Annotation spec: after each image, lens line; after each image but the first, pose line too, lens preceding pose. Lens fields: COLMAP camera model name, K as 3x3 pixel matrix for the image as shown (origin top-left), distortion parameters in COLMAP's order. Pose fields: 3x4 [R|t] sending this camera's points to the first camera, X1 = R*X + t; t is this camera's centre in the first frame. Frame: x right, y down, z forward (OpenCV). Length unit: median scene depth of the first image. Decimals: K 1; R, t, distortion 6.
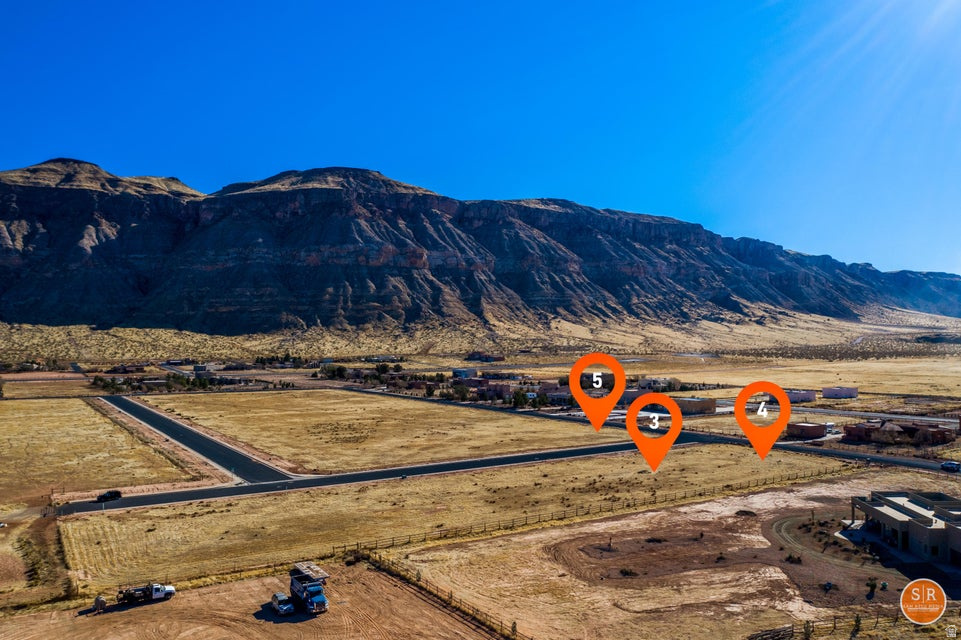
lens RADIAL K [[757.8, 0, 475.9], [0, 757.8, 321.8], [0, 0, 1]] dist [-0.025194, 0.004193]
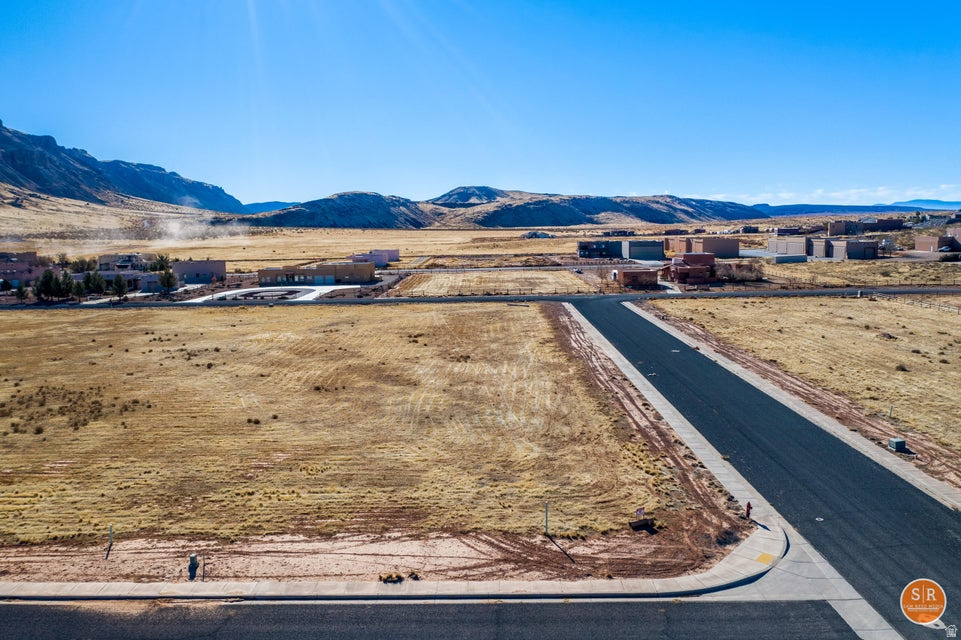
lens RADIAL K [[757.8, 0, 479.7], [0, 757.8, 316.9], [0, 0, 1]] dist [-0.025194, 0.004193]
pose [[0.543861, -0.106152, 0.832434, -0.058845], [-0.005271, 0.991515, 0.129882, 0.015163], [-0.839158, -0.075025, 0.538688, 0.130987]]
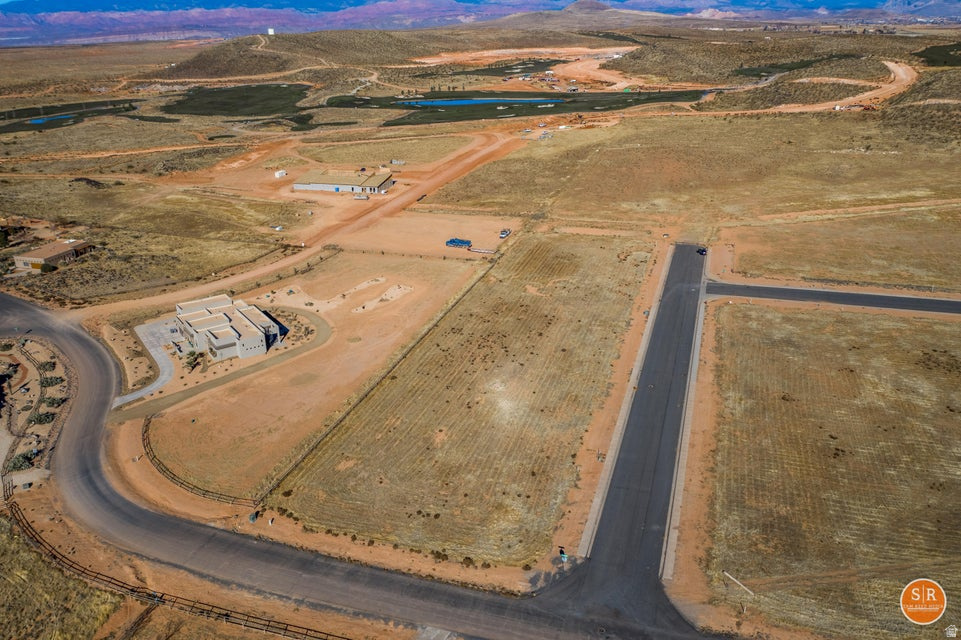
lens RADIAL K [[757.8, 0, 483.2], [0, 757.8, 319.5], [0, 0, 1]] dist [-0.025194, 0.004193]
pose [[-0.761227, 0.255258, -0.596134, 0.102734], [0.037864, 0.935199, 0.352092, -0.025839], [0.647379, 0.245450, -0.721564, 0.221981]]
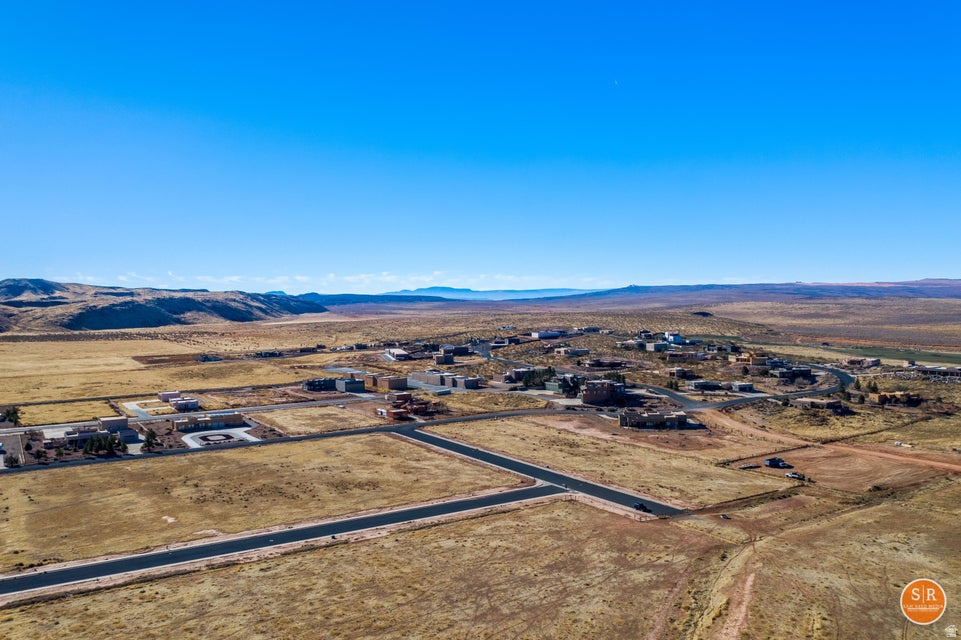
lens RADIAL K [[757.8, 0, 486.3], [0, 757.8, 321.4], [0, 0, 1]] dist [-0.025194, 0.004193]
pose [[-0.017611, -0.023330, 0.999573, -0.226208], [-0.010966, 0.999672, 0.023139, -0.018567], [-0.999785, -0.010554, -0.017861, 0.154897]]
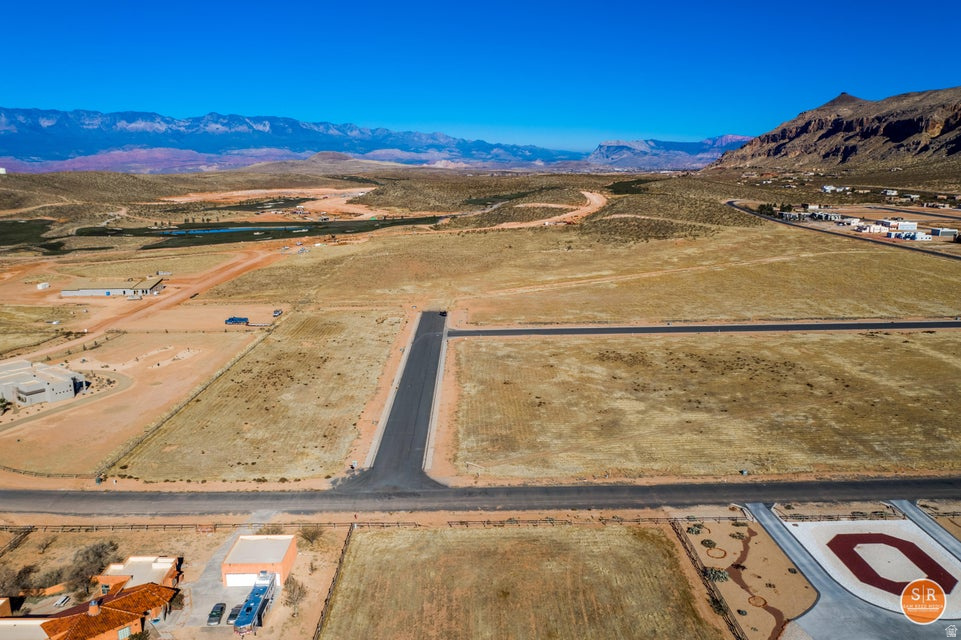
lens RADIAL K [[757.8, 0, 483.0], [0, 757.8, 318.4], [0, 0, 1]] dist [-0.025194, 0.004193]
pose [[-0.516516, 0.176781, -0.837830, 0.135069], [0.035188, 0.982012, 0.185510, -0.014878], [0.855554, 0.066337, -0.513446, 0.248250]]
